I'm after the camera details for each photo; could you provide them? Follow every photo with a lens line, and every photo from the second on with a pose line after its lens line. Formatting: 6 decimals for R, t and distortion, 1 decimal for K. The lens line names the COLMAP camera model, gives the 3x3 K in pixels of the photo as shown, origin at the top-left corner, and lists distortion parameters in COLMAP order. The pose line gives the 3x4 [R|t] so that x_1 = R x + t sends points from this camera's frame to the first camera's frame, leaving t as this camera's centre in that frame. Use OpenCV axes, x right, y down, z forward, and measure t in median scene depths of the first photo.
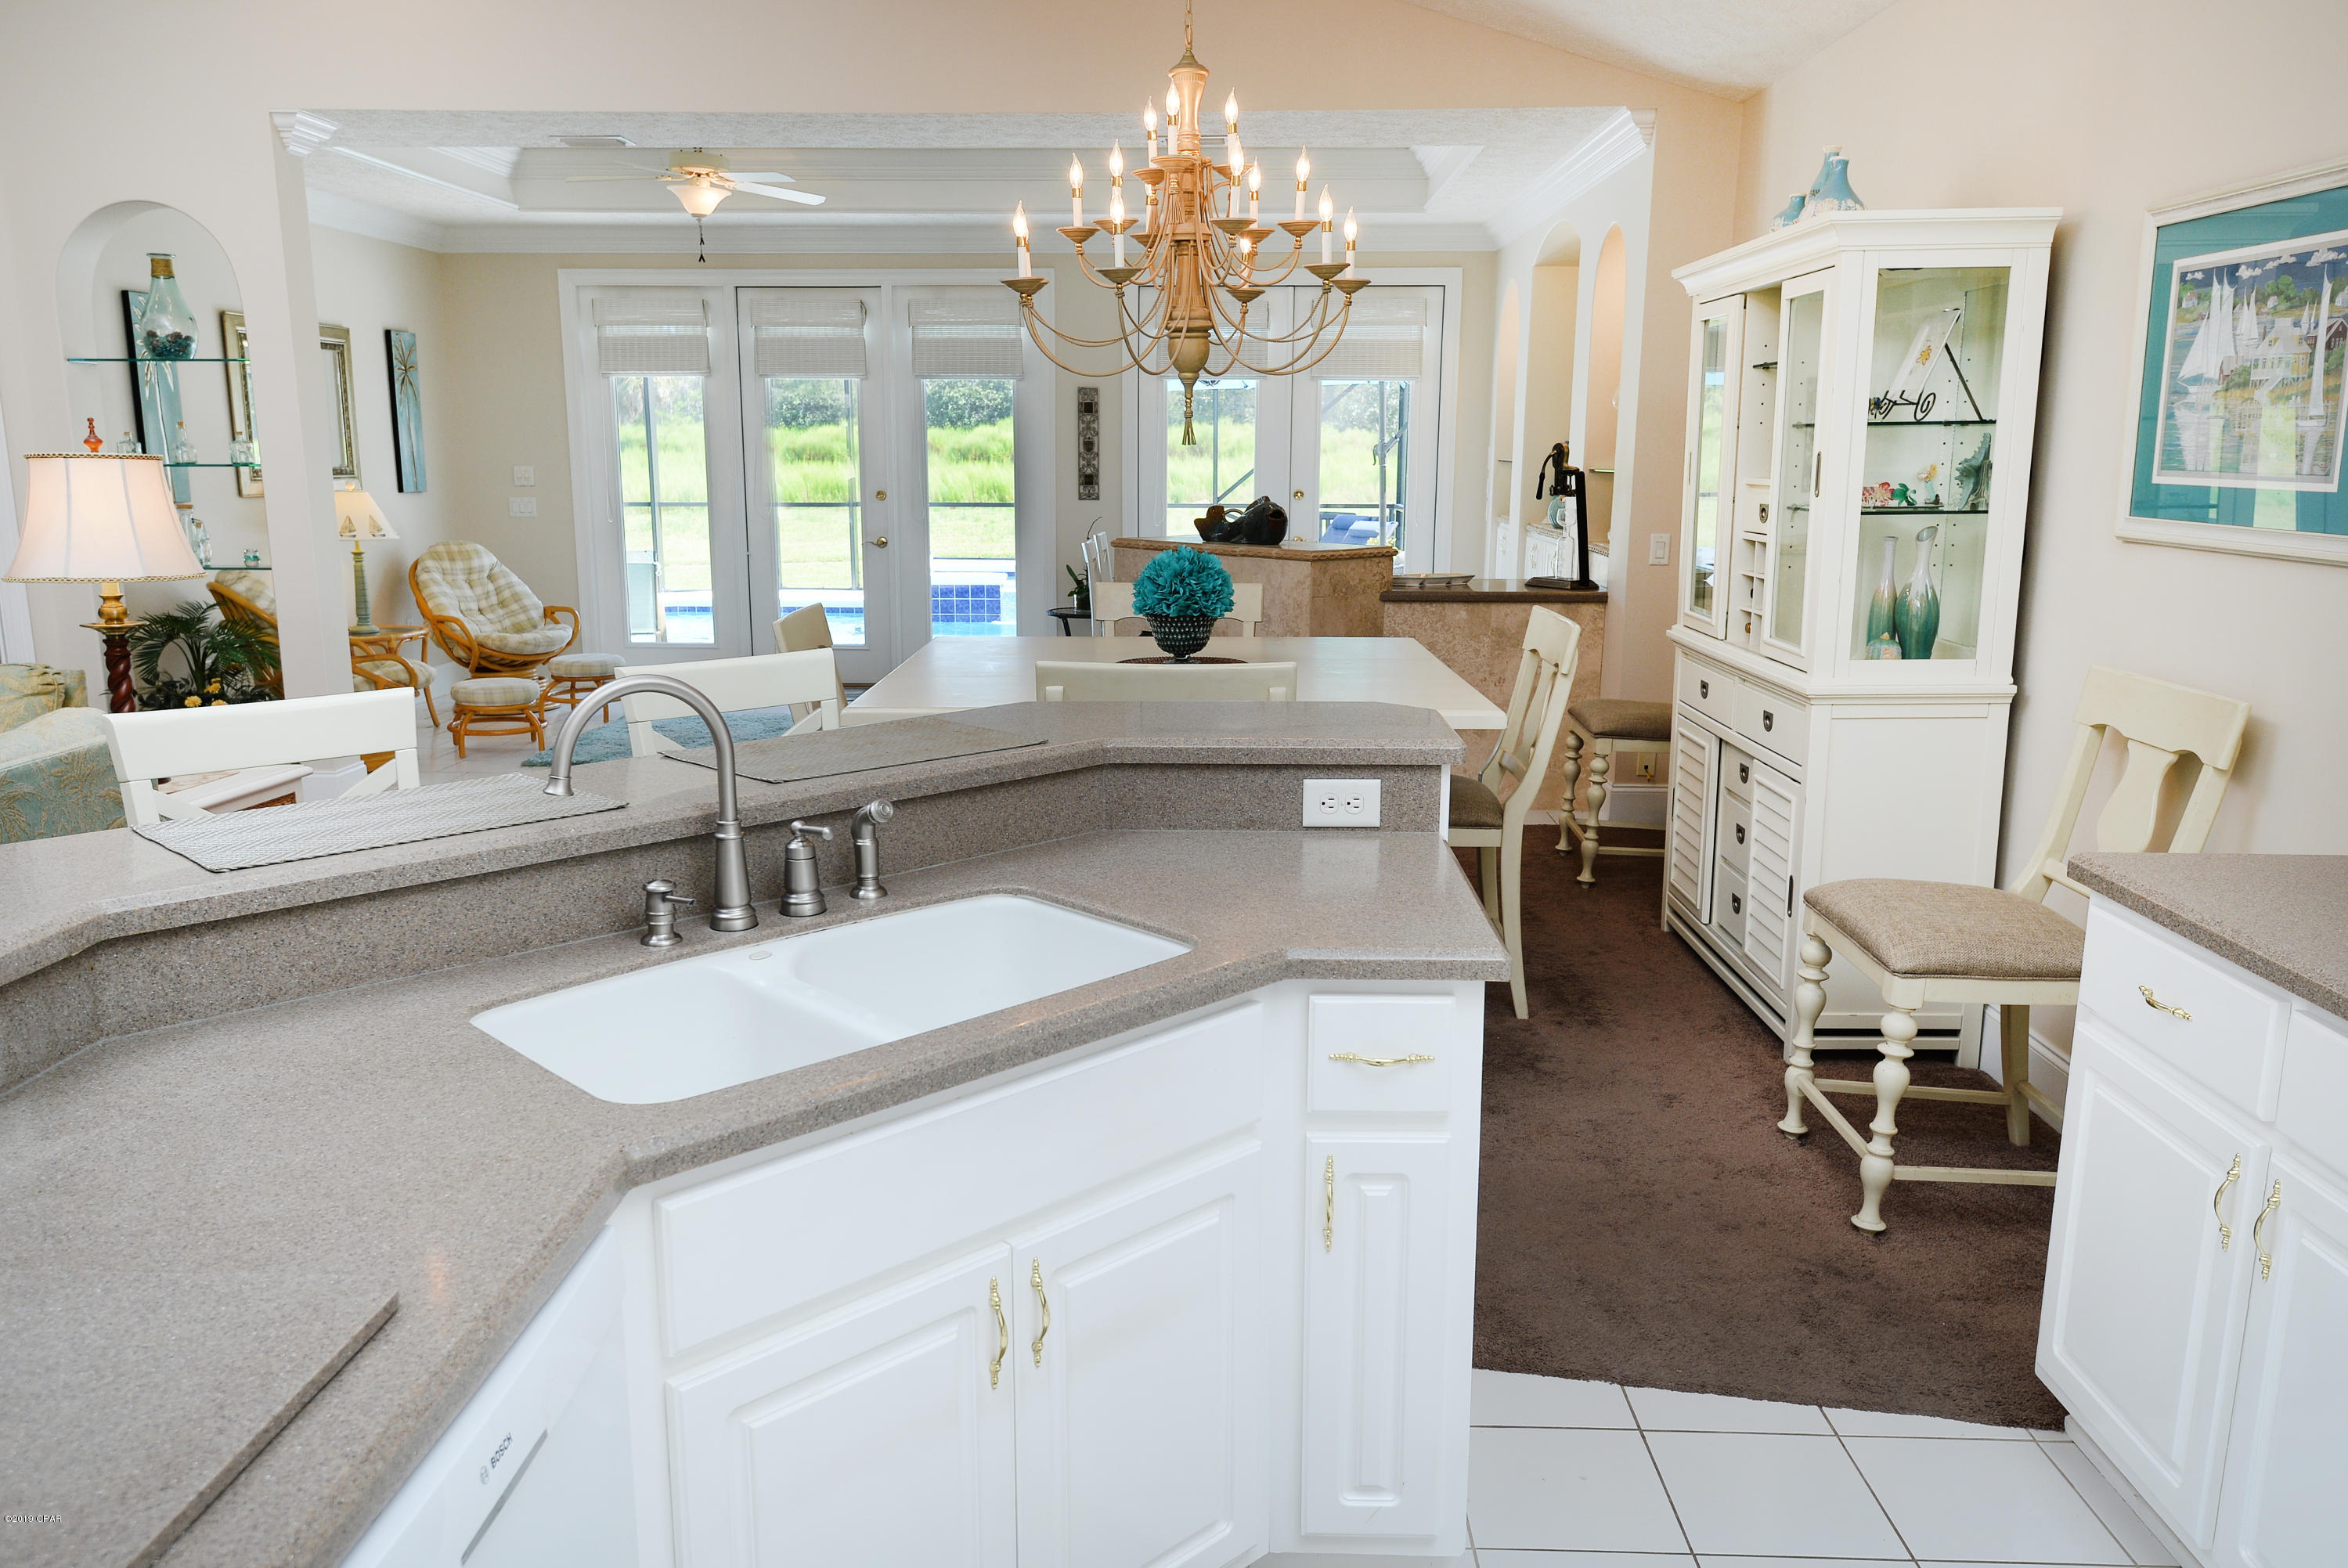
lens RADIAL K [[1707.9, 0, 1175.9], [0, 1707.9, 800.8], [0, 0, 1]] dist [0.015570, -0.011210]
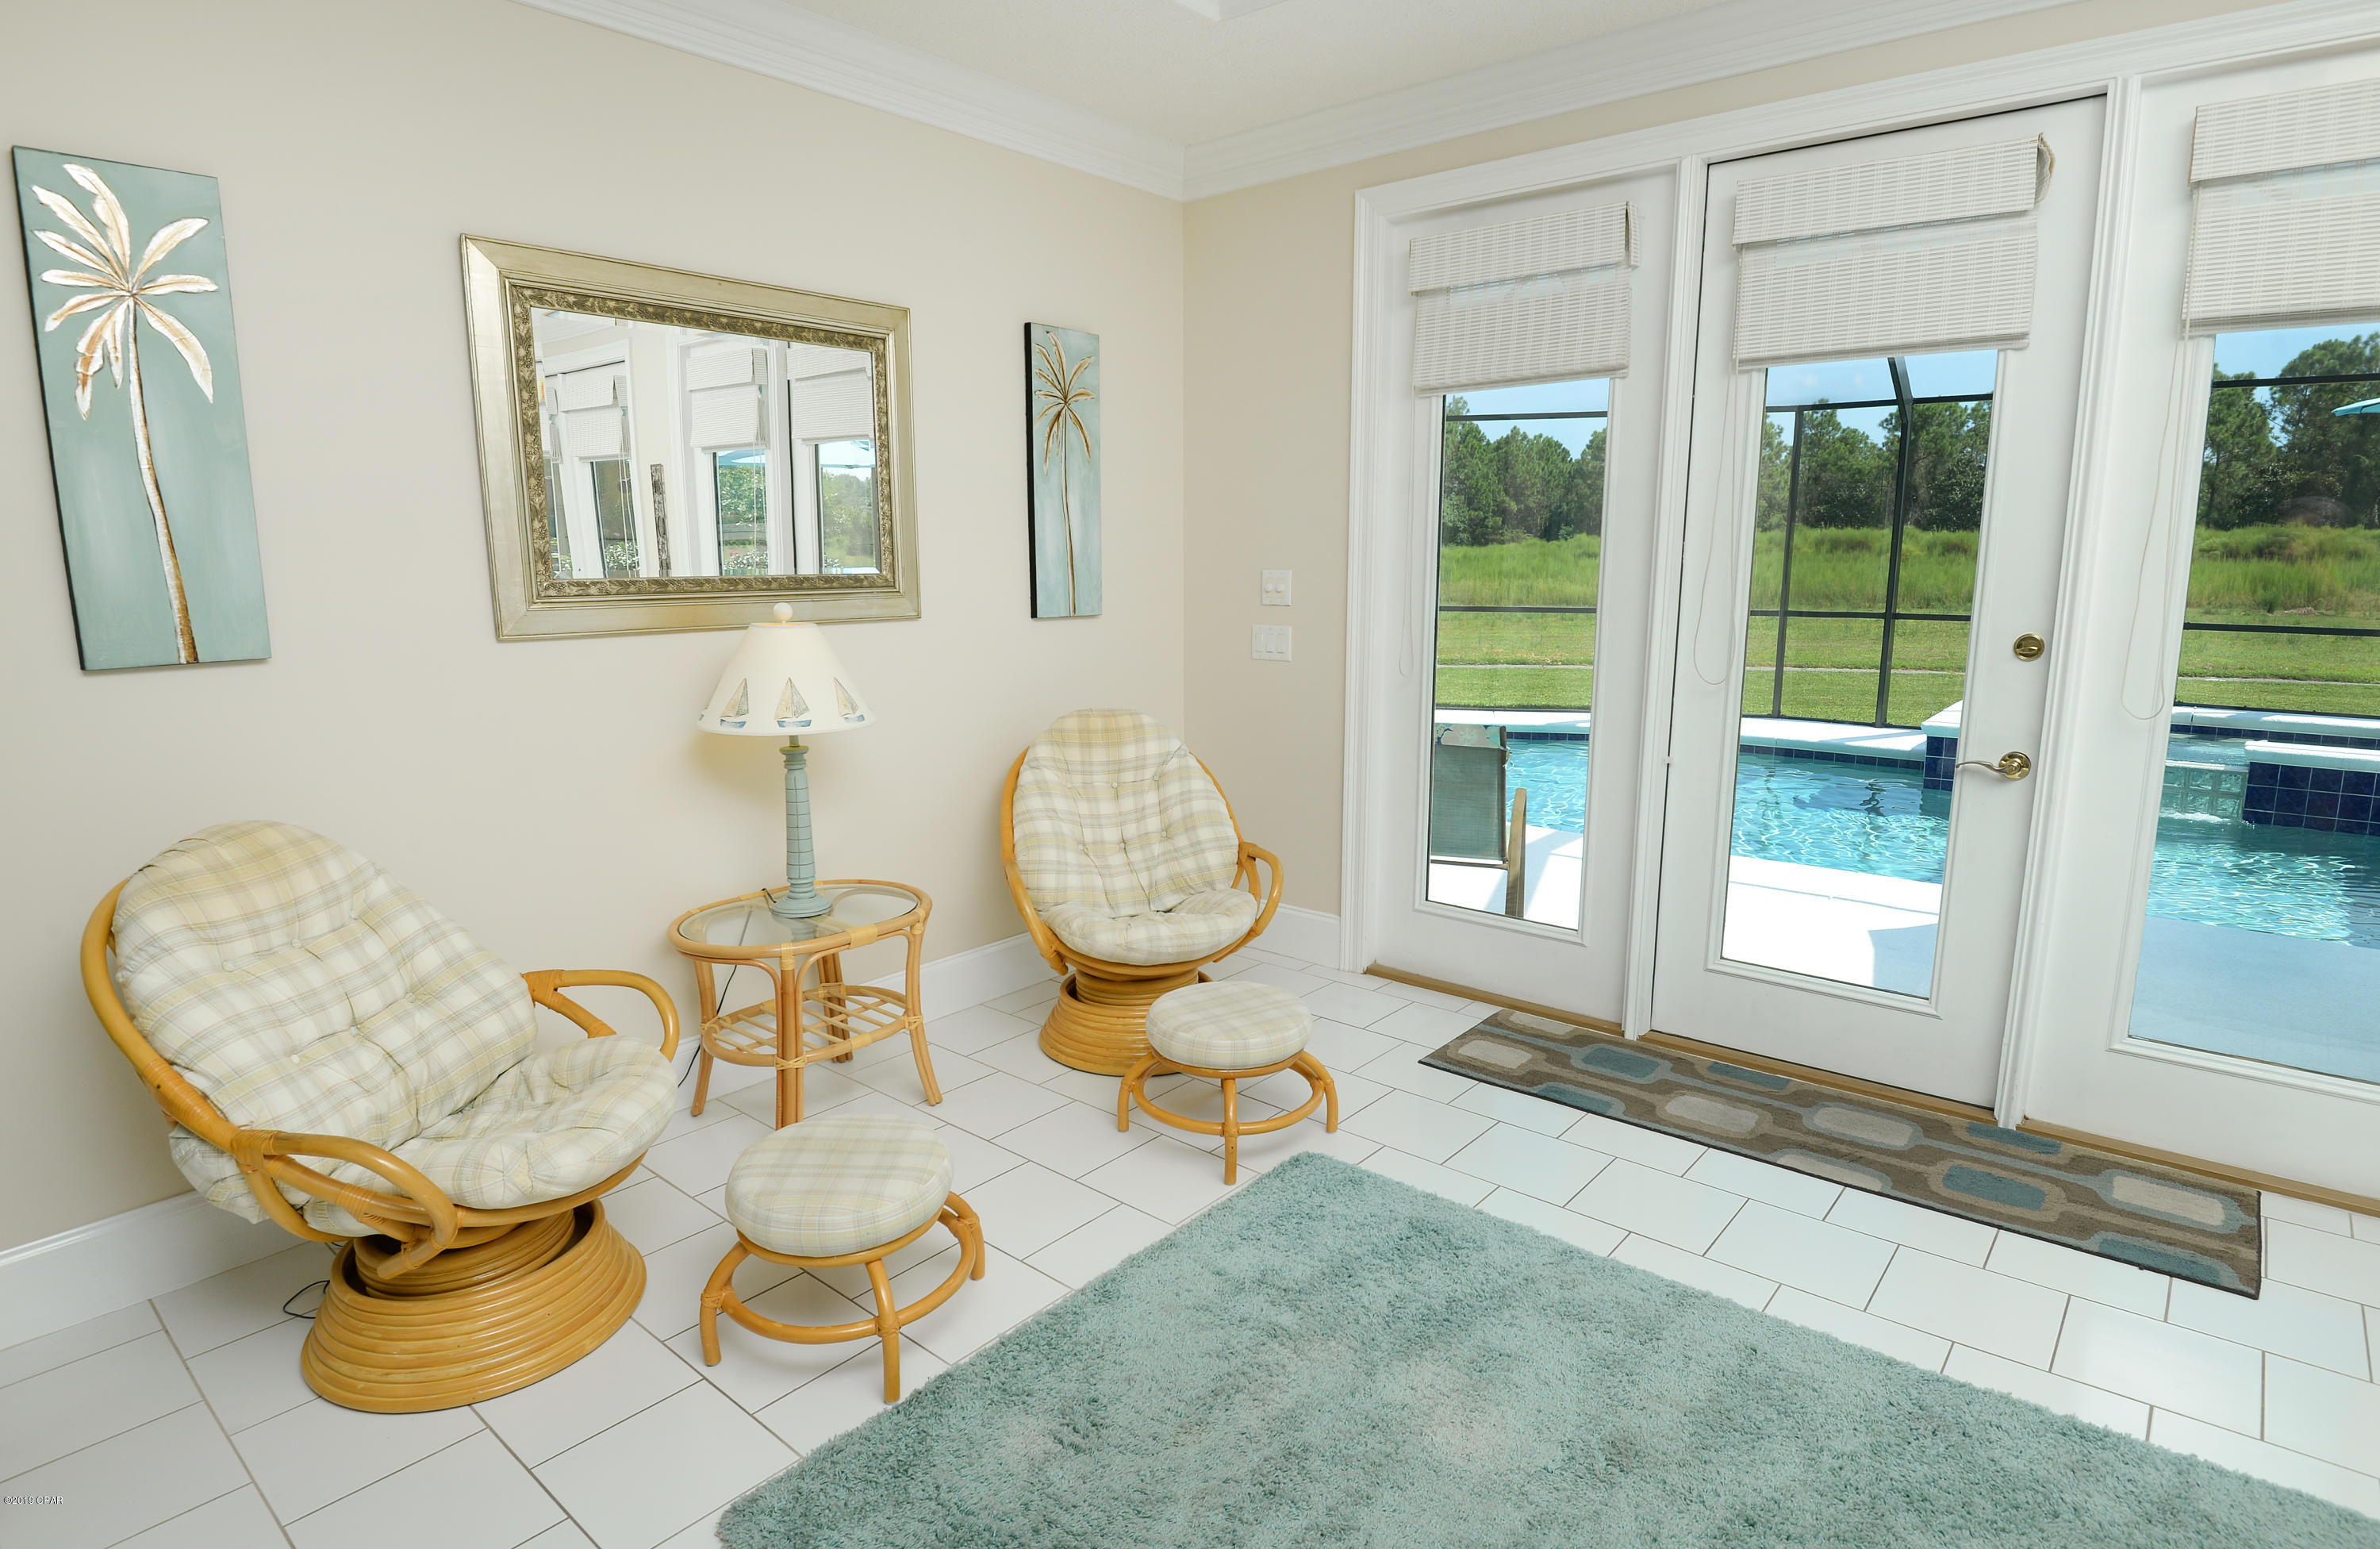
lens RADIAL K [[1280.0, 0, 1199.8], [0, 1280.0, 779.7], [0, 0, 1]] dist [-0.002100, -0.000160]
pose [[0.783031, 0.089596, -0.615496, -0.148566], [-0.115019, 0.993362, -0.001726, -0.132413], [0.611256, 0.072145, 0.788138, 0.703701]]
